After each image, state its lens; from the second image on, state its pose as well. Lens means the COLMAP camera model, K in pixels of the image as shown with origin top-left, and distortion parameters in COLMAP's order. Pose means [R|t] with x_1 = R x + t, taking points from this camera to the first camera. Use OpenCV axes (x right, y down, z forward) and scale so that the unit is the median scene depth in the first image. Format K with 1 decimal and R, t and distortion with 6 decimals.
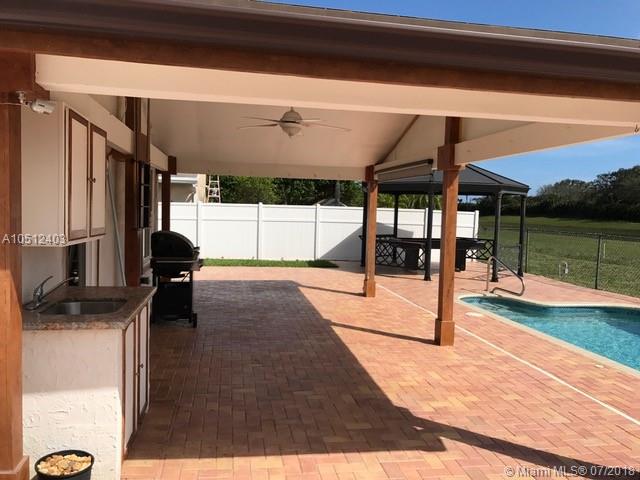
lens RADIAL K [[519.7, 0, 322.3], [0, 519.7, 237.0], [0, 0, 1]] dist [0.045241, -0.081763]
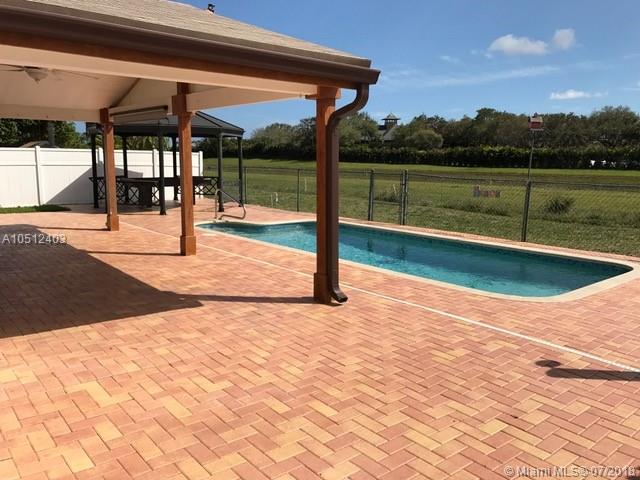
lens RADIAL K [[519.7, 0, 322.3], [0, 519.7, 237.0], [0, 0, 1]] dist [0.045241, -0.081763]
pose [[0.867128, -0.094889, 0.488963, -0.051165], [0.041756, 0.992079, 0.118475, 0.012410], [-0.496332, -0.082316, 0.864221, -0.129615]]
